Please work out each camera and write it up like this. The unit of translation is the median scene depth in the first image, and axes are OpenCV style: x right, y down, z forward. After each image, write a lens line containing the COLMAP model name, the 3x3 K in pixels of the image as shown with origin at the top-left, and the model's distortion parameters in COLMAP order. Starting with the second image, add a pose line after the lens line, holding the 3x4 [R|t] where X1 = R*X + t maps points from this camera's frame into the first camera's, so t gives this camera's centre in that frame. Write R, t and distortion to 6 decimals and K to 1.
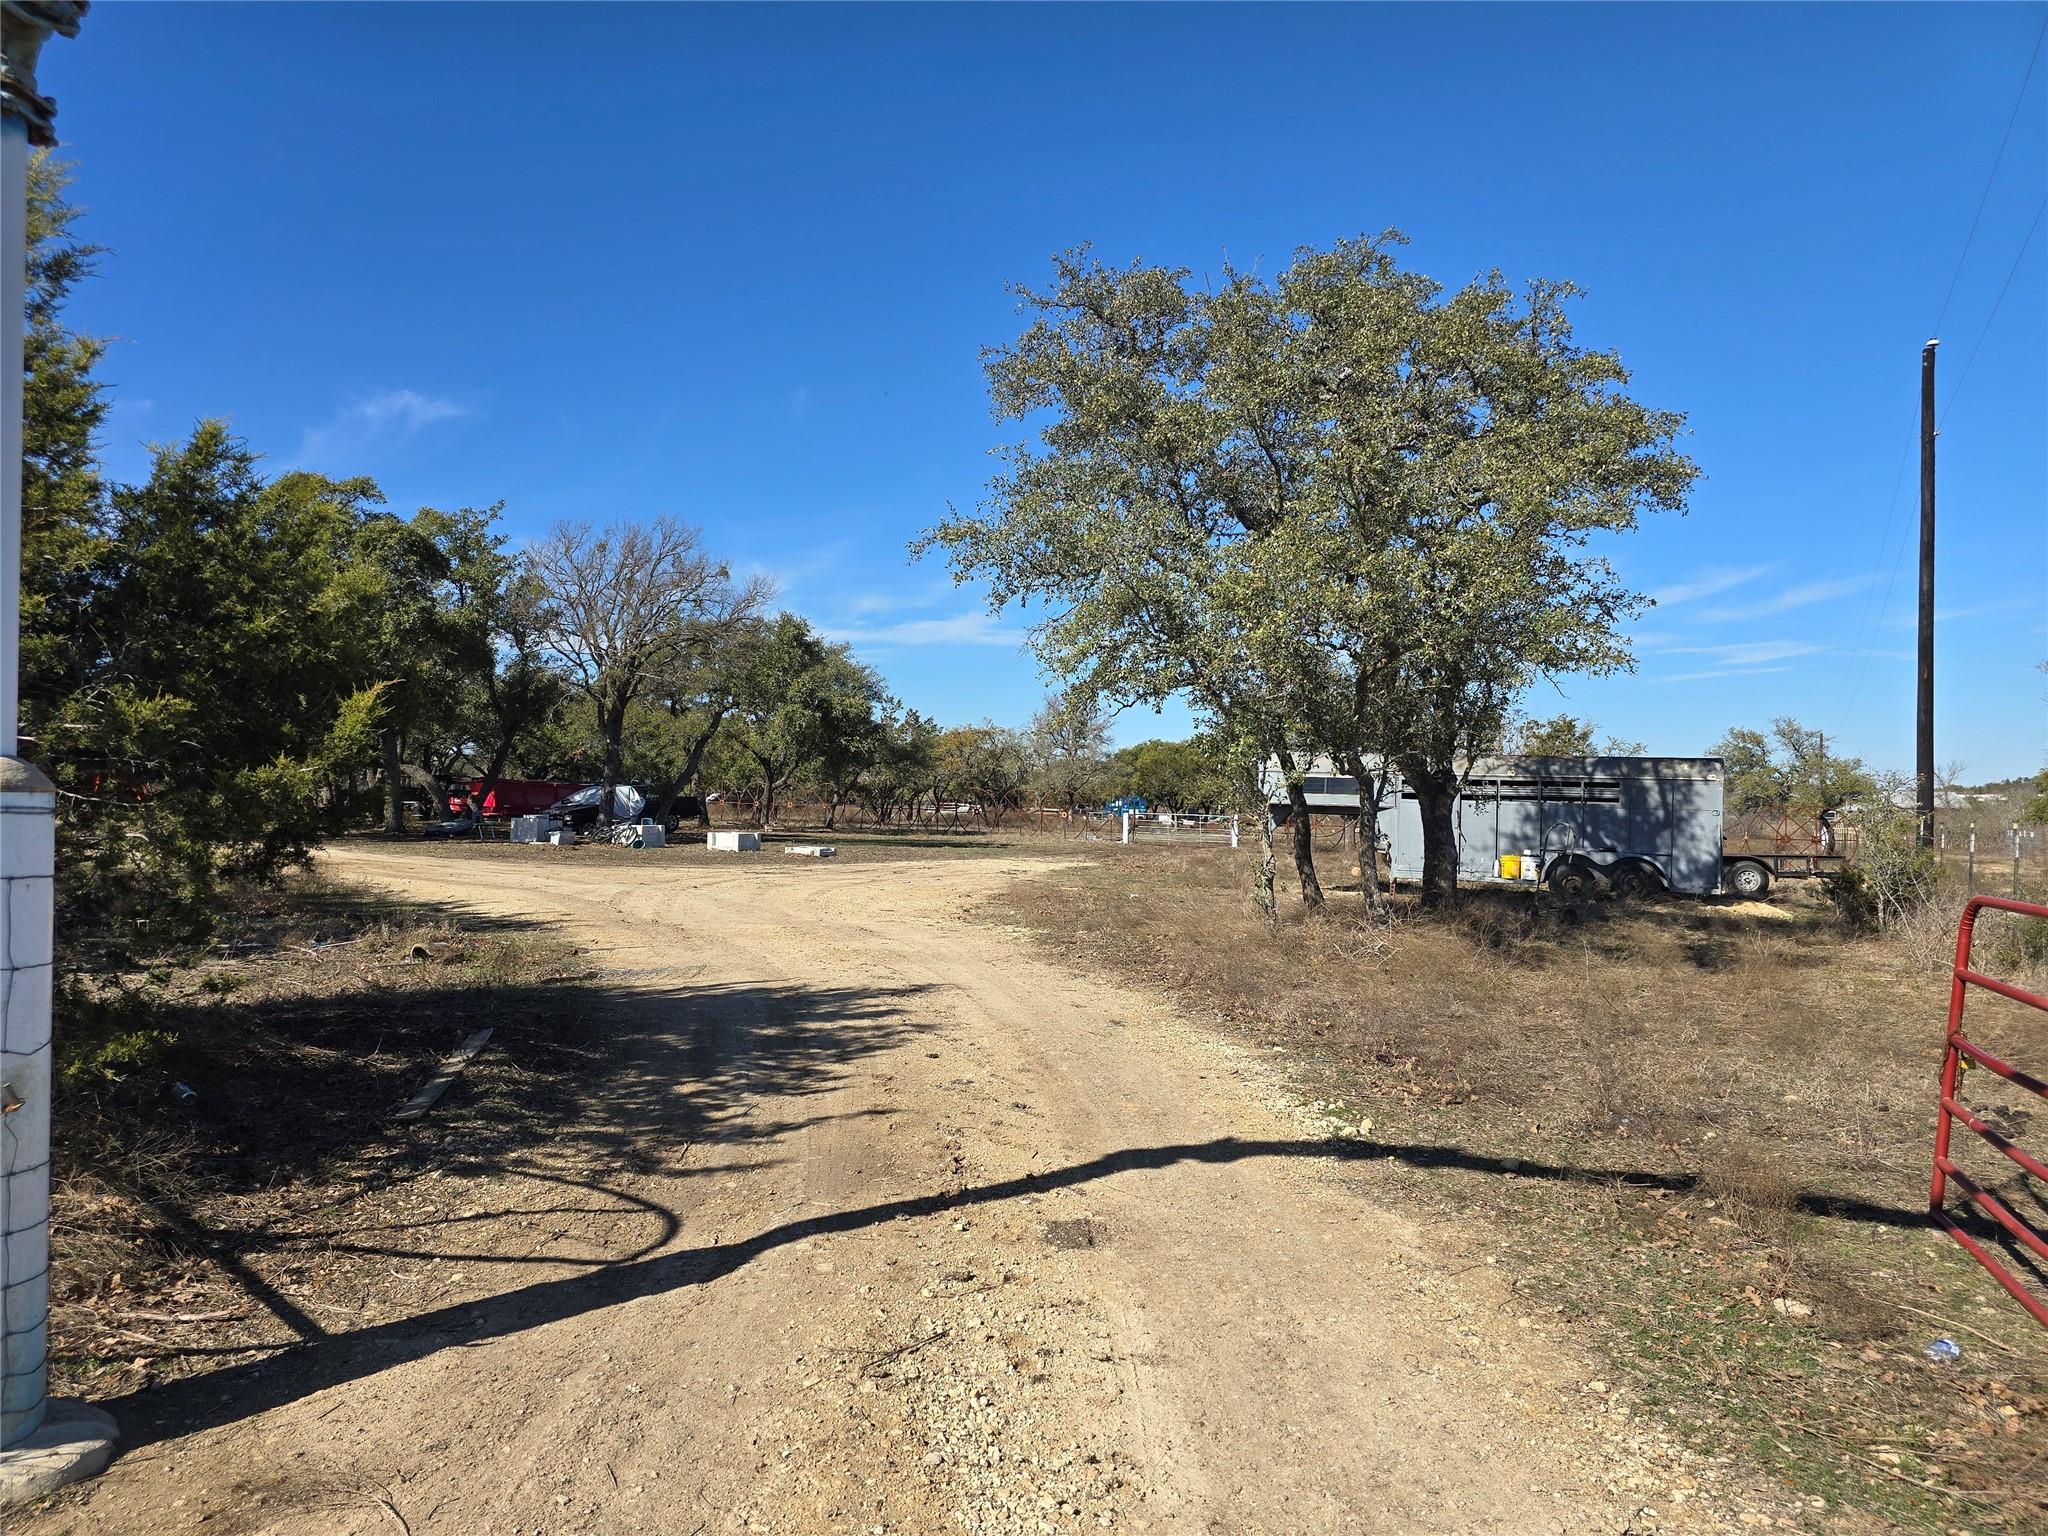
lens RADIAL K [[1371.9, 0, 1012.5], [0, 1371.9, 761.6], [0, 0, 1]] dist [0.059980, -0.051997]
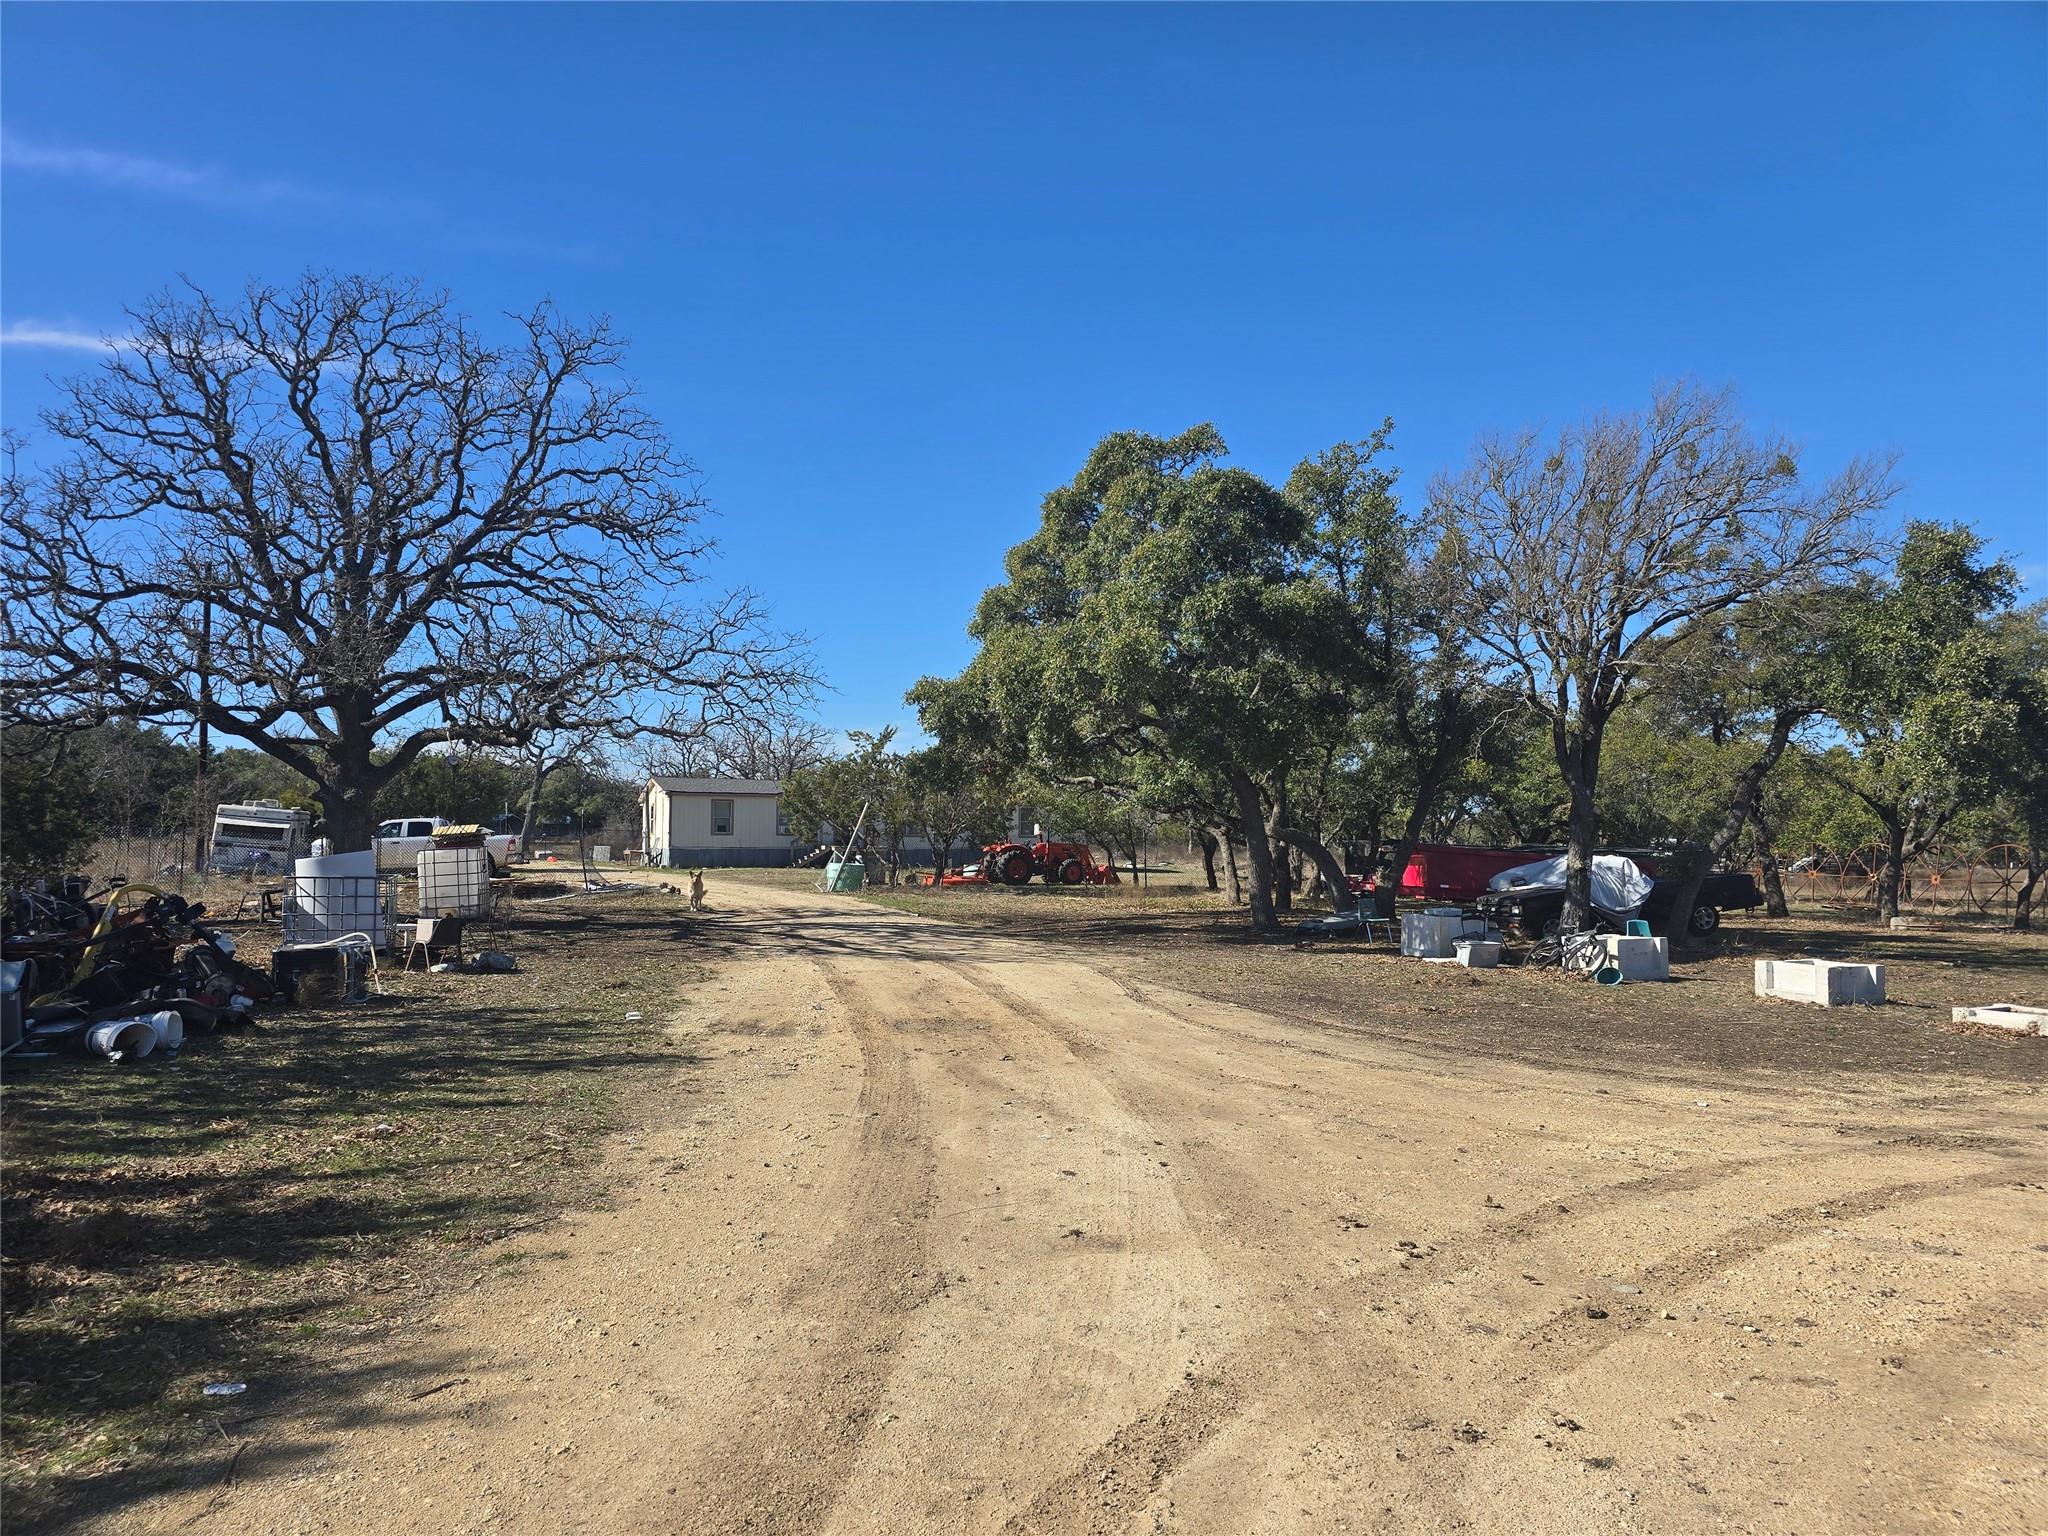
lens RADIAL K [[1371.9, 0, 1002.5], [0, 1371.9, 800.9], [0, 0, 1]] dist [0.059980, -0.051997]
pose [[0.736490, -0.038984, -0.675324, -0.124453], [0.027792, 0.999239, -0.027373, 0.003358], [0.675877, 0.001391, 0.737013, 0.681190]]
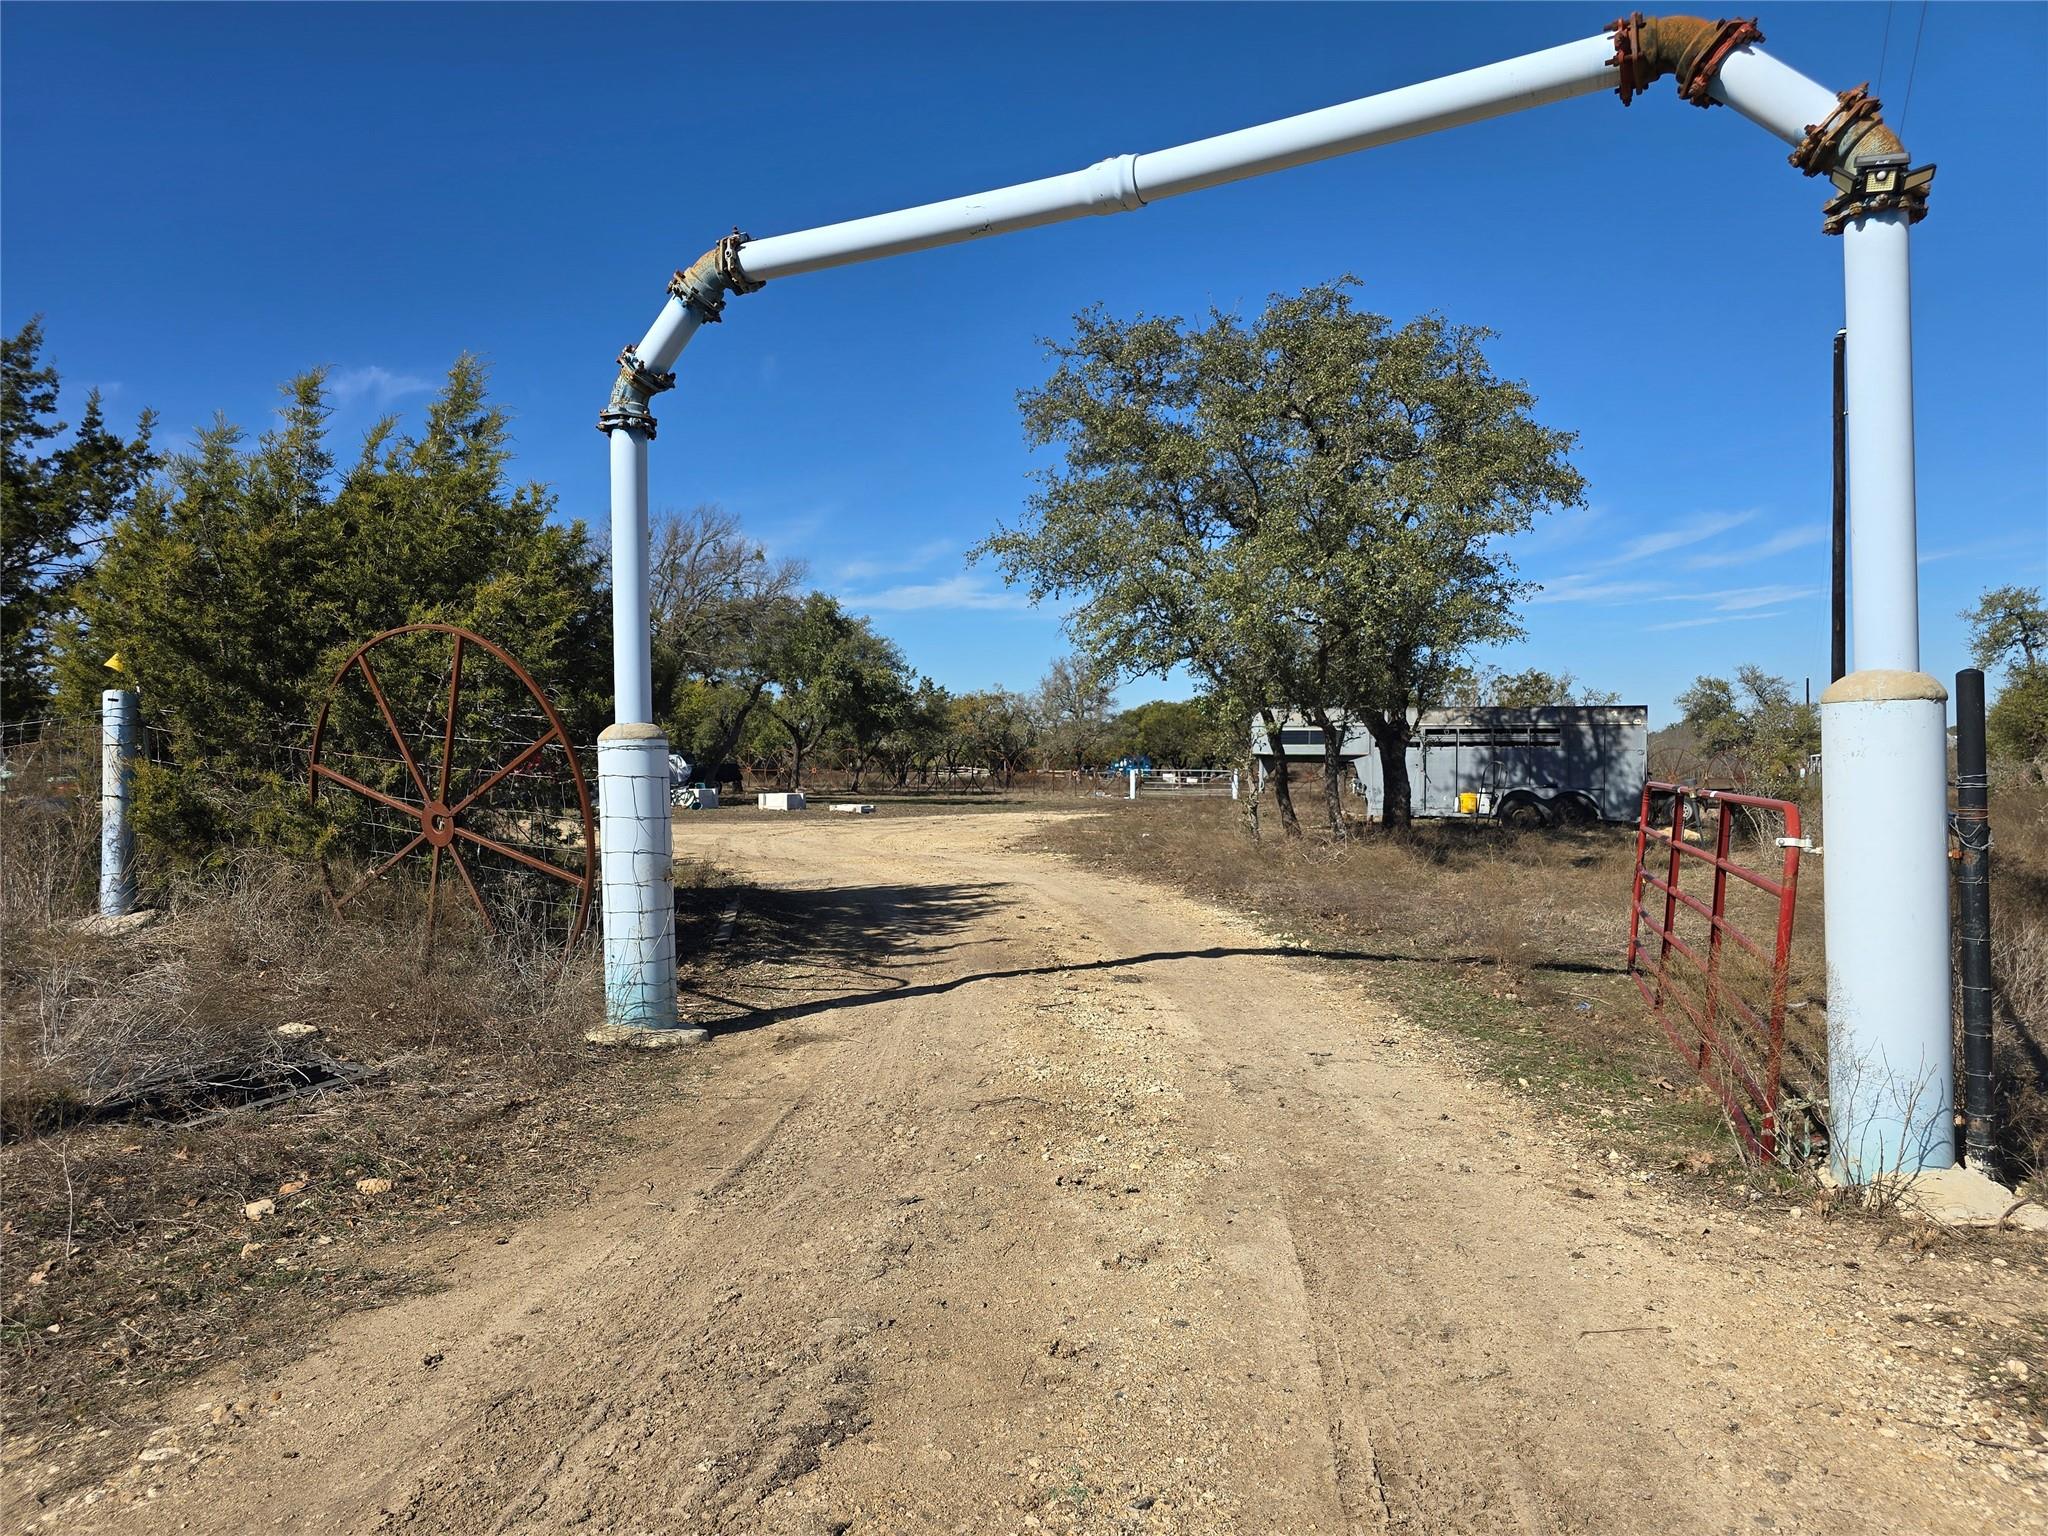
lens RADIAL K [[1371.9, 0, 1015.3], [0, 1371.9, 766.8], [0, 0, 1]] dist [0.059980, -0.051997]
pose [[0.999722, -0.023572, -0.000016, -0.019972], [0.023562, 0.999275, 0.029913, 0.001910], [-0.000690, -0.029905, 0.999553, -0.160474]]
